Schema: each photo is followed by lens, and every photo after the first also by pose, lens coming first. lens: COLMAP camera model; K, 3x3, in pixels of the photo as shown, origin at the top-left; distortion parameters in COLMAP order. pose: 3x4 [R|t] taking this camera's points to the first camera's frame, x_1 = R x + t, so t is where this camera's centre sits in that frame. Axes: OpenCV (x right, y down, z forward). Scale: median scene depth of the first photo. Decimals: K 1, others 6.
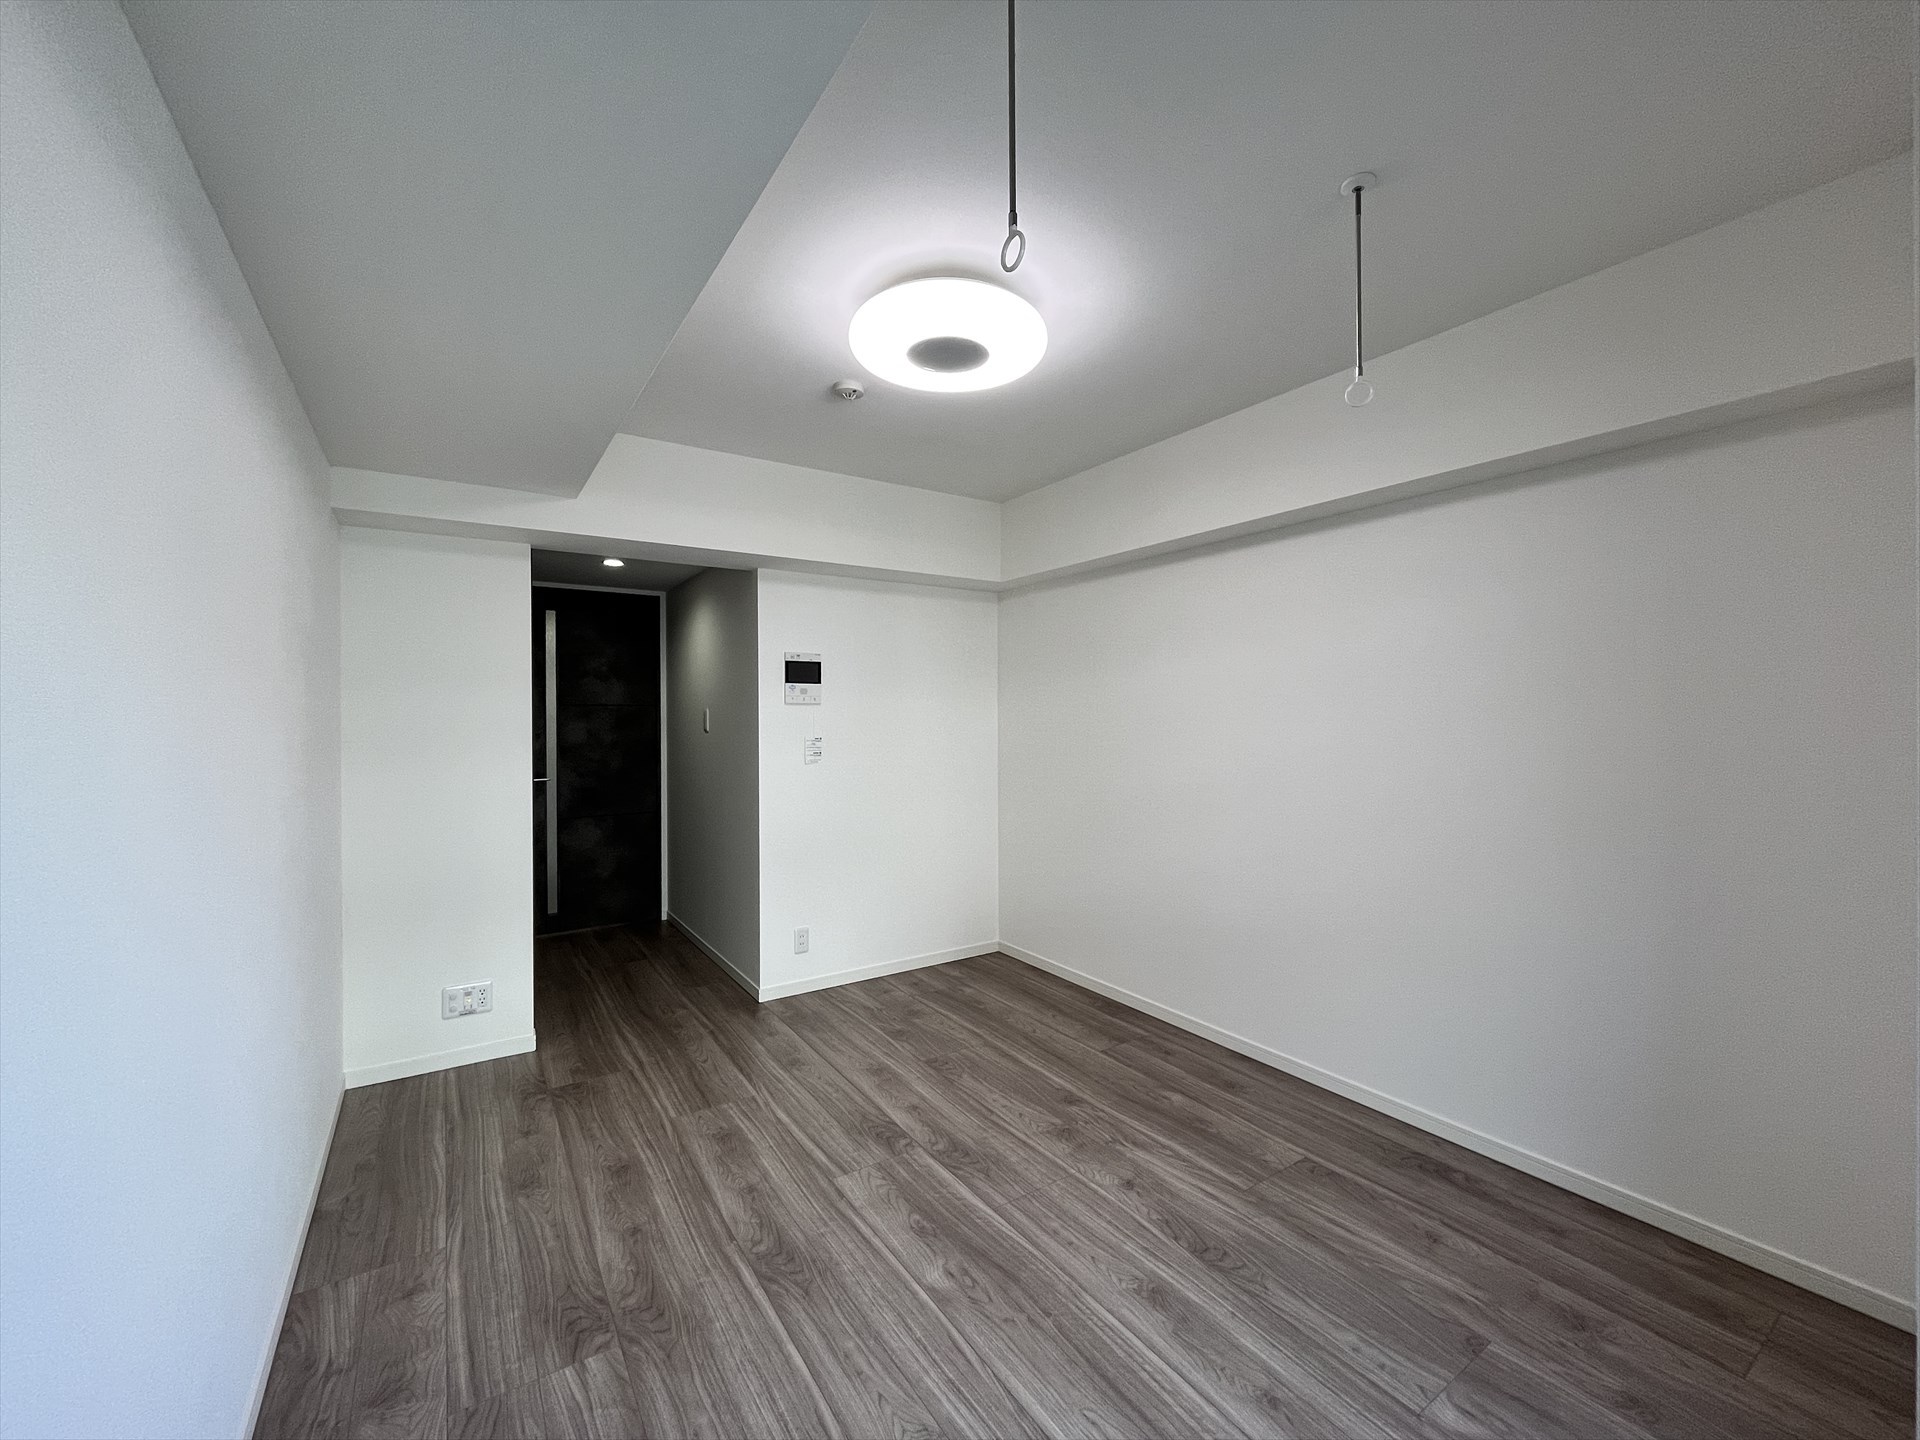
lens RADIAL K [[779.3, 0, 967.7], [0, 779.3, 710.3], [0, 0, 1]] dist [0.001144, -0.000252]
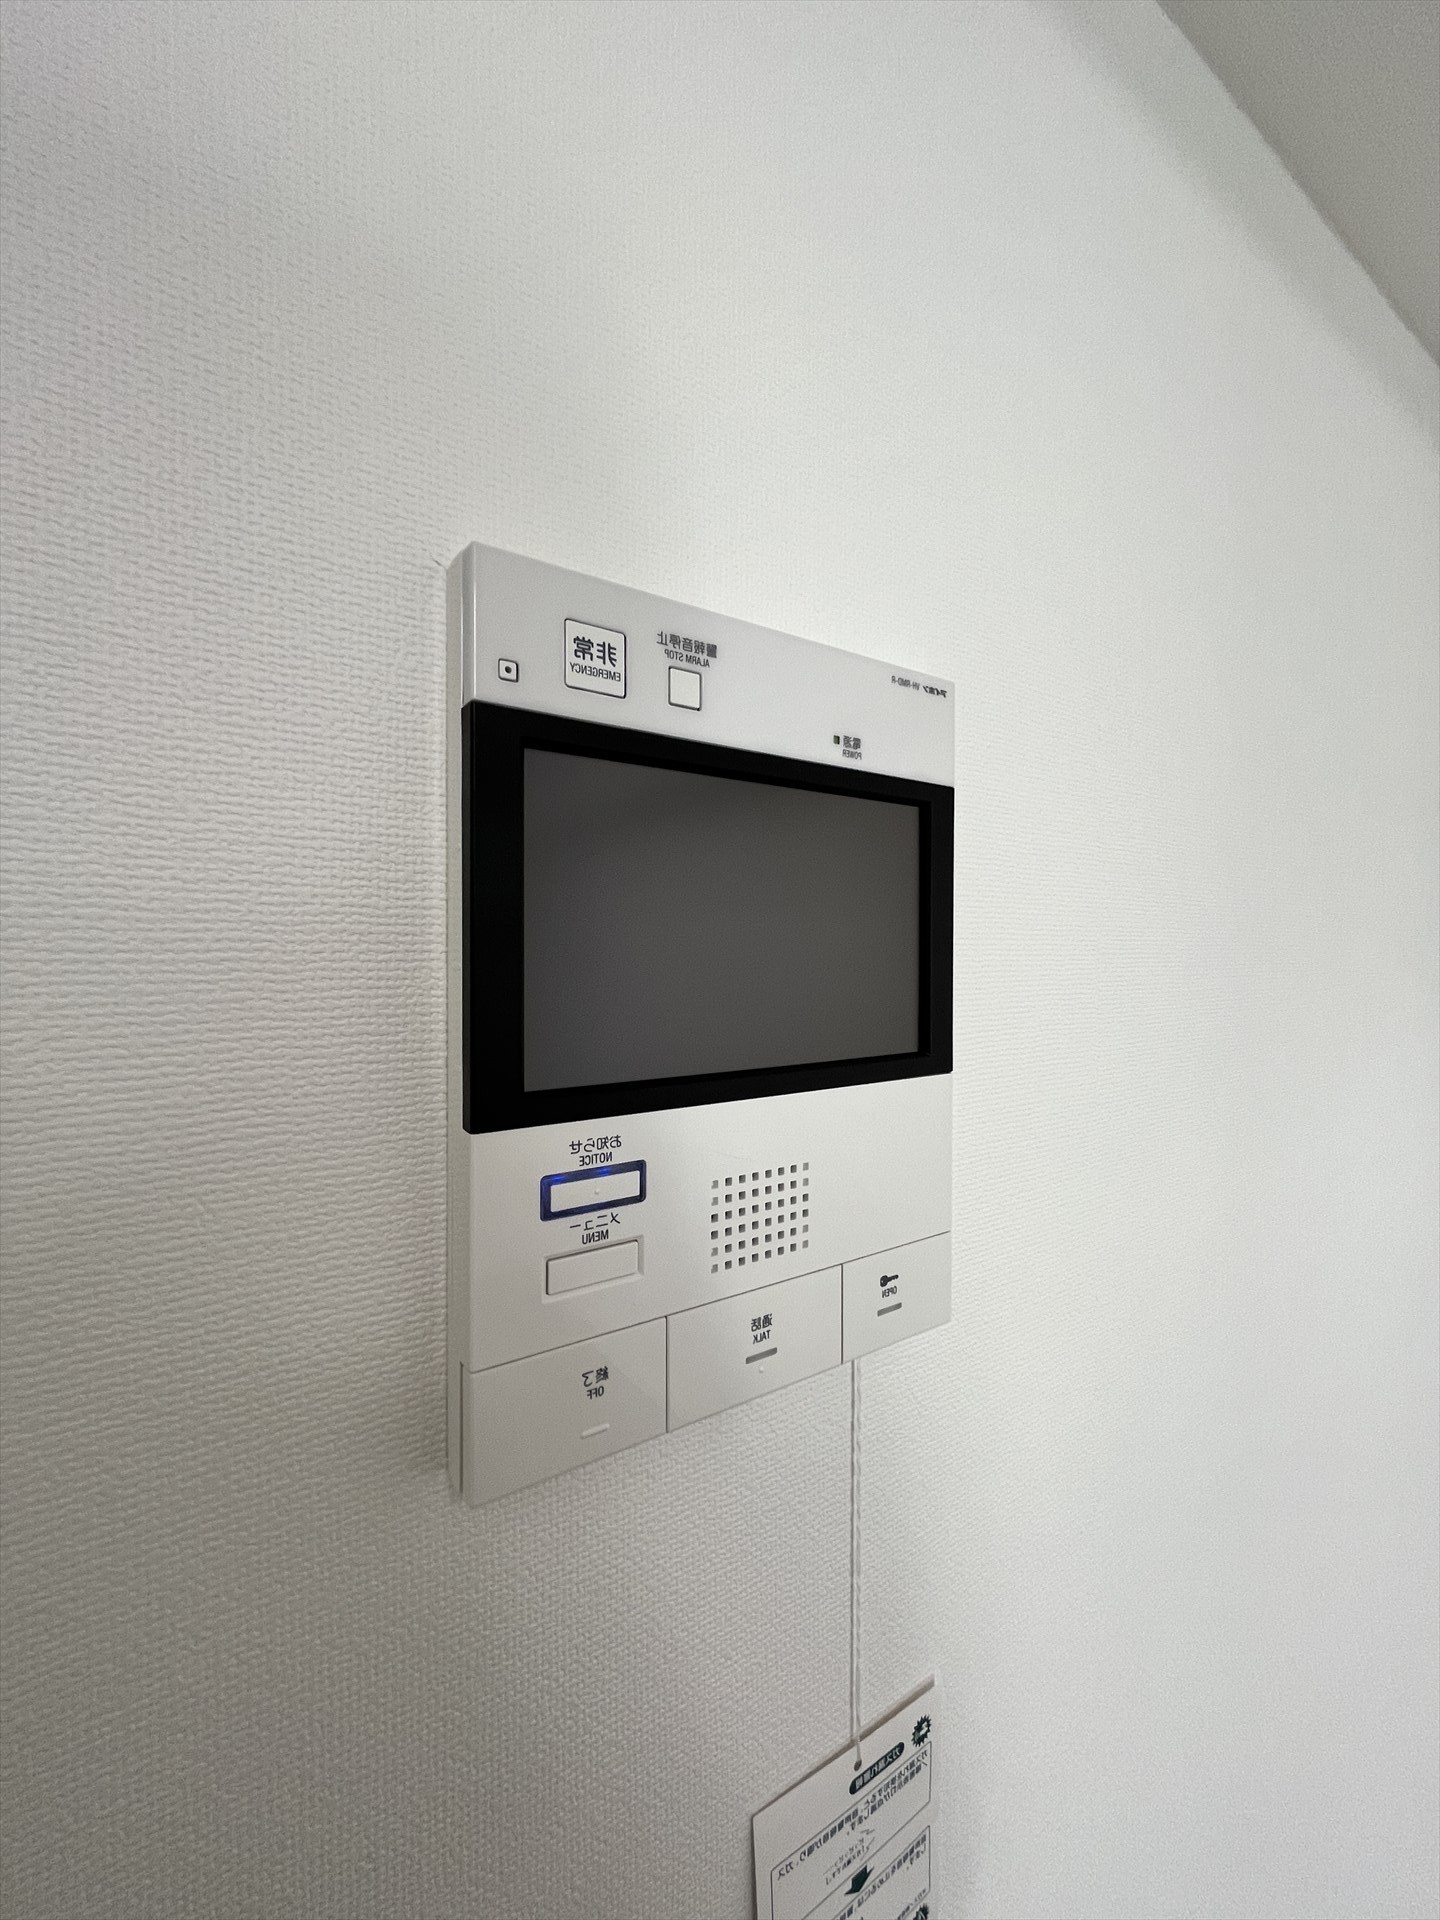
lens RADIAL K [[779.3, 0, 721.9], [0, 779.3, 957.8], [0, 0, 1]] dist [0.001144, -0.000252]
pose [[0.999984, 0.001338, -0.005578, -0.324908], [-0.001276, 0.999936, 0.011200, -0.070875], [0.005593, -0.011192, 0.999922, 1.420014]]
